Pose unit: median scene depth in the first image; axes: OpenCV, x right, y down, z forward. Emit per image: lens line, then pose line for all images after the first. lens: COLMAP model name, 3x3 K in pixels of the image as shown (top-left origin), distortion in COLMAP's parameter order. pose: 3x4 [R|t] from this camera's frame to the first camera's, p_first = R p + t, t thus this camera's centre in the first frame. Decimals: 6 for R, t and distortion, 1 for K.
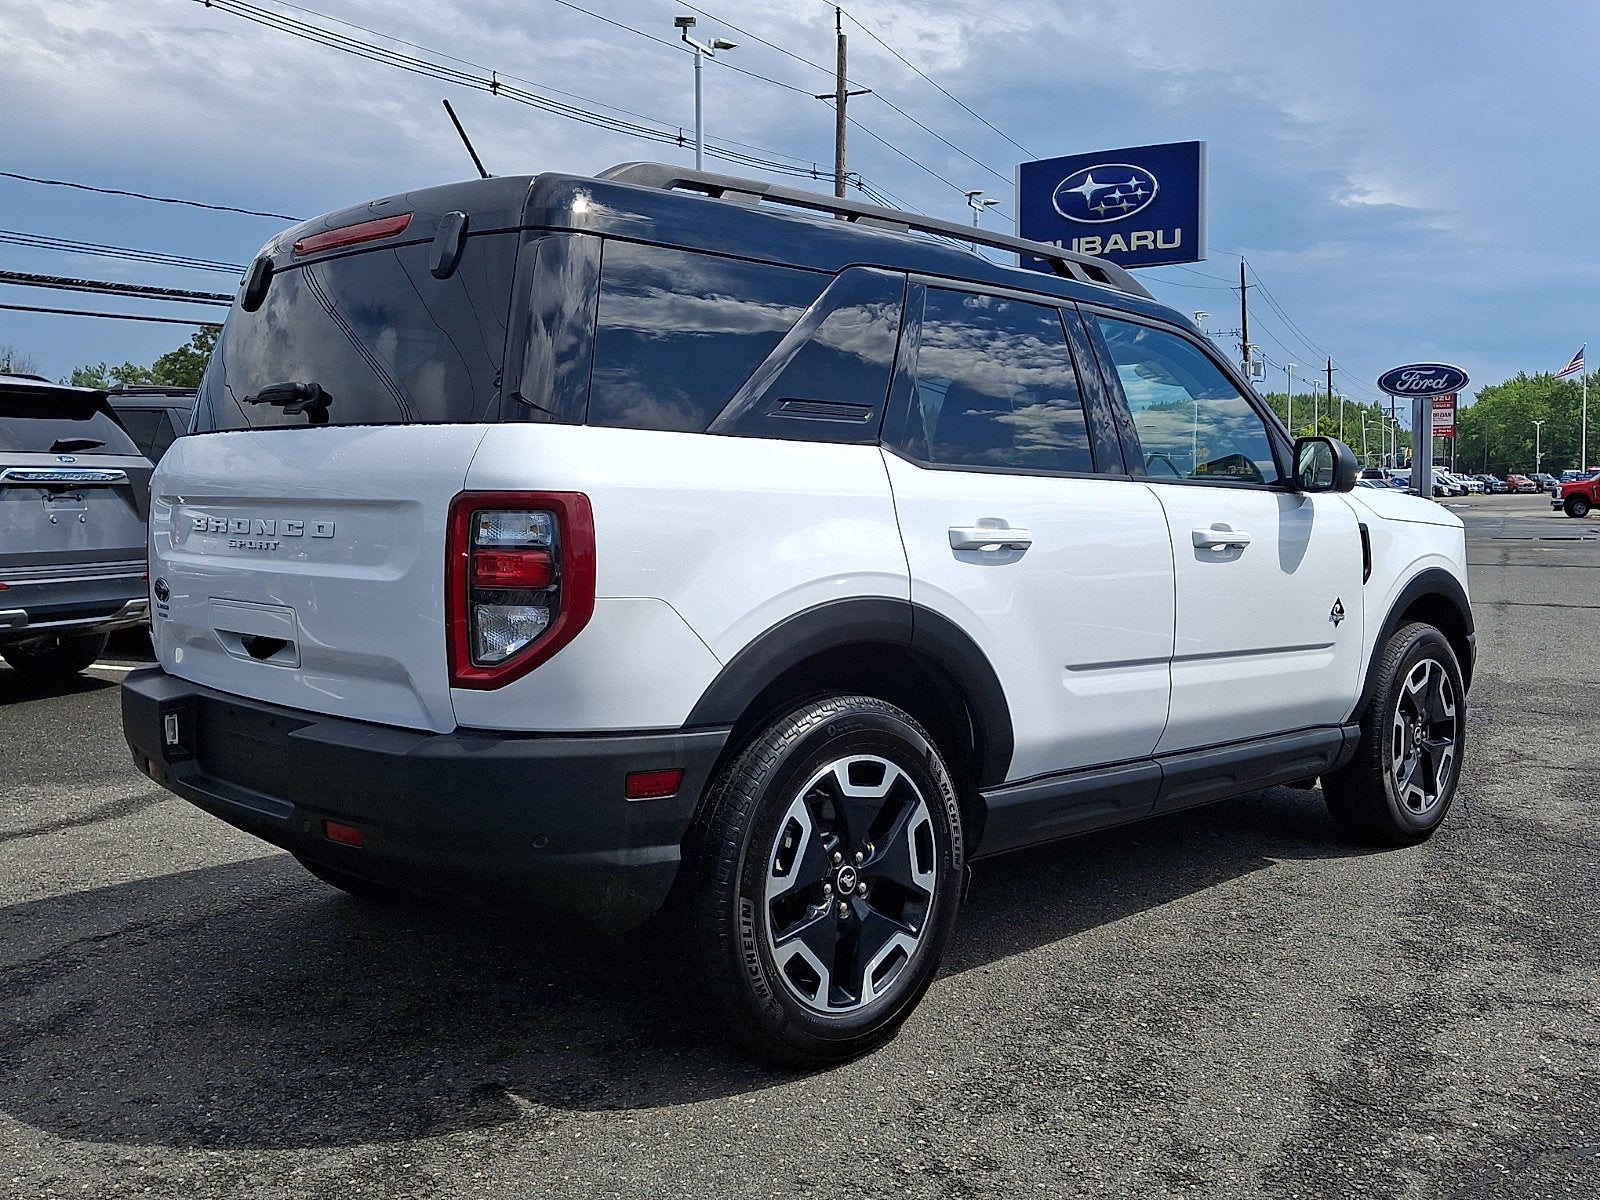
lens RADIAL K [[1451.2, 0, 807.0], [0, 1451.2, 537.6], [0, 0, 1]] dist [0.122793, -0.245110]
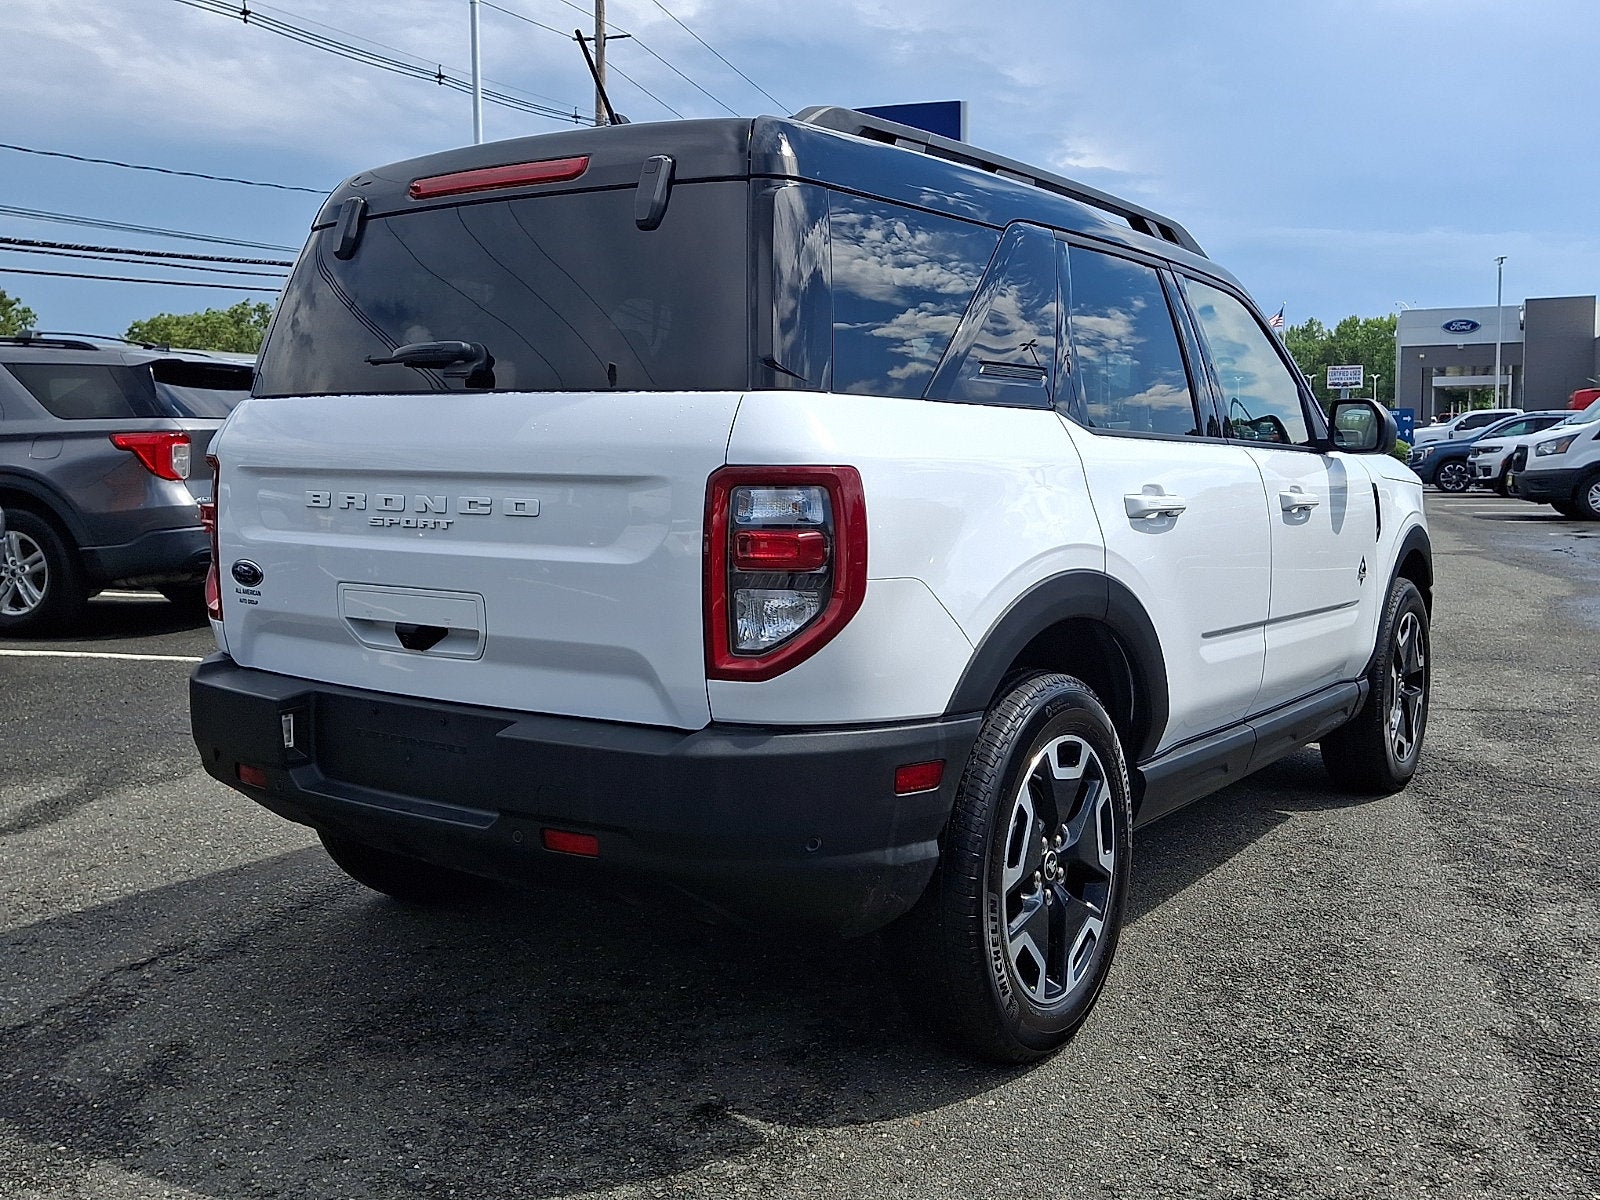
lens RADIAL K [[1451.2, 0, 807.0], [0, 1451.2, 537.6], [0, 0, 1]] dist [0.122793, -0.245110]
pose [[0.985784, -0.014043, 0.167428, -0.275274], [0.008705, 0.999431, 0.032575, -0.012576], [-0.167790, -0.030655, 0.985346, 0.083268]]
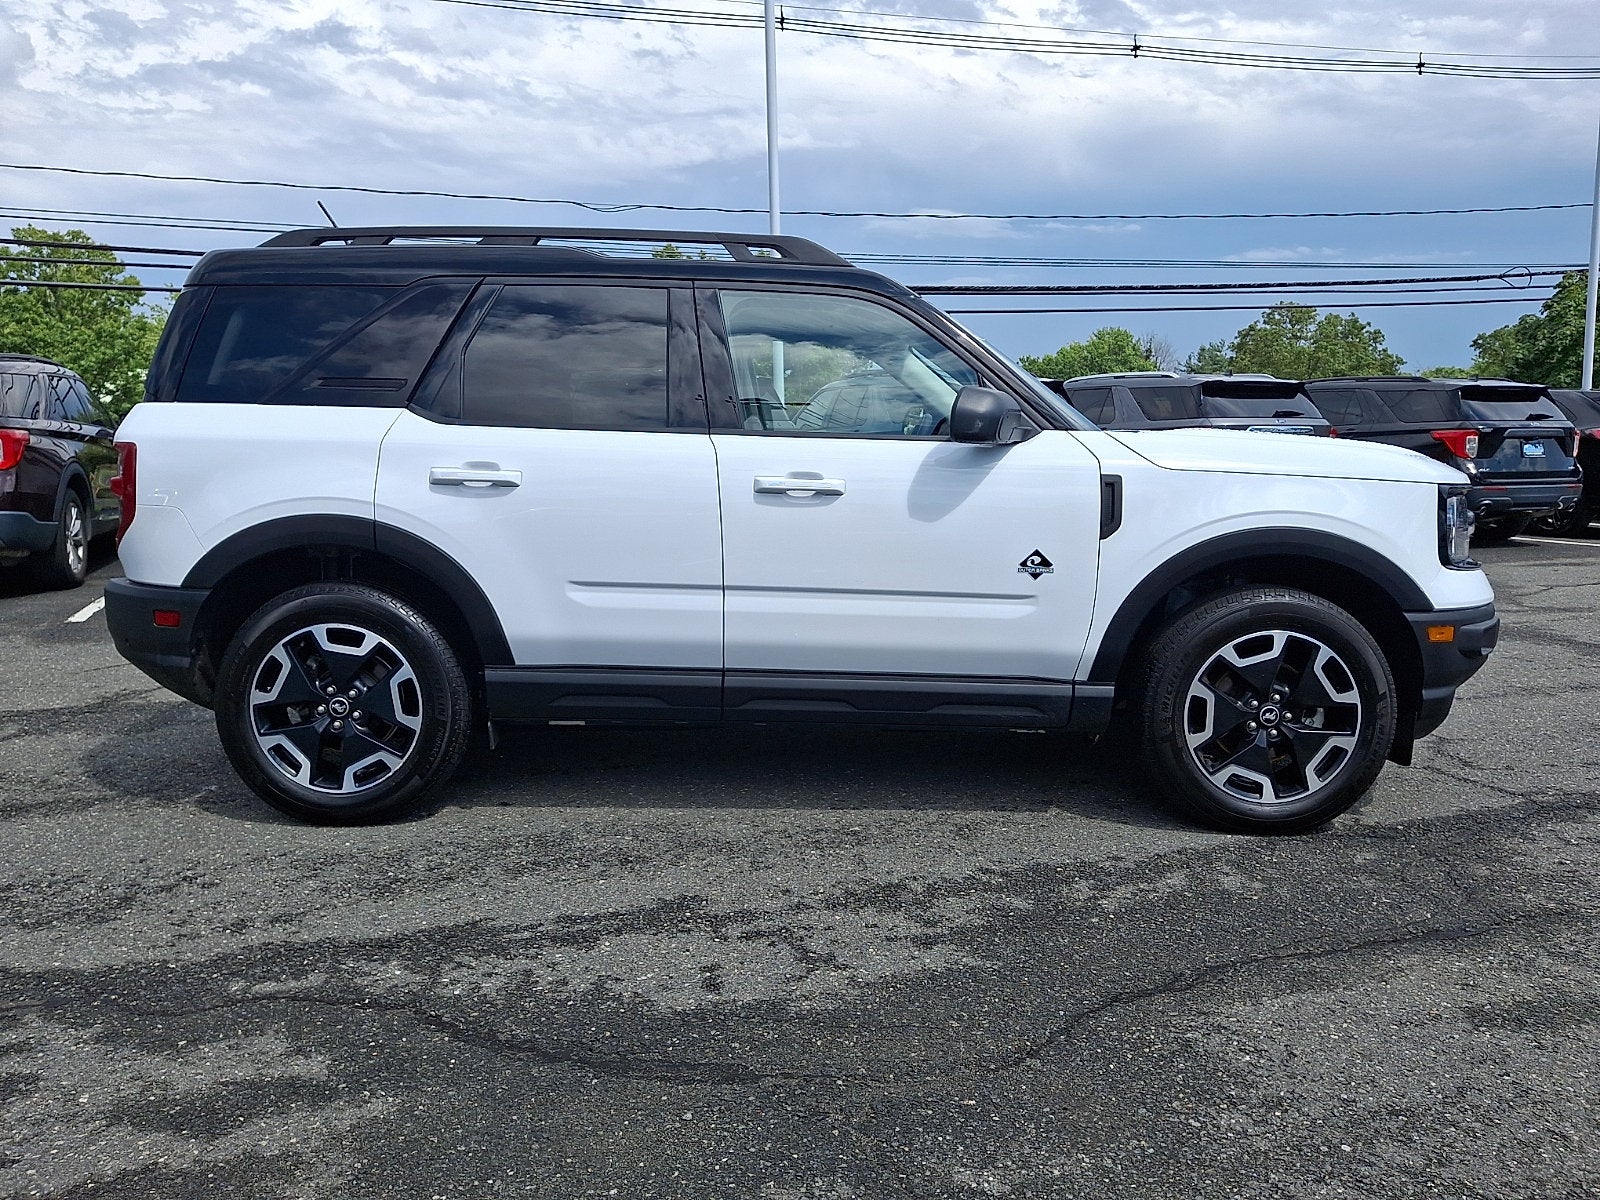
lens RADIAL K [[1196.4, 0, 798.8], [0, 1196.4, 549.1], [0, 0, 1]] dist [-0.003923, -0.002905]
pose [[0.706387, 0.061194, -0.705176, 1.141074], [-0.019528, 0.997561, 0.067006, -0.013248], [0.707556, -0.033561, 0.705859, 0.461601]]
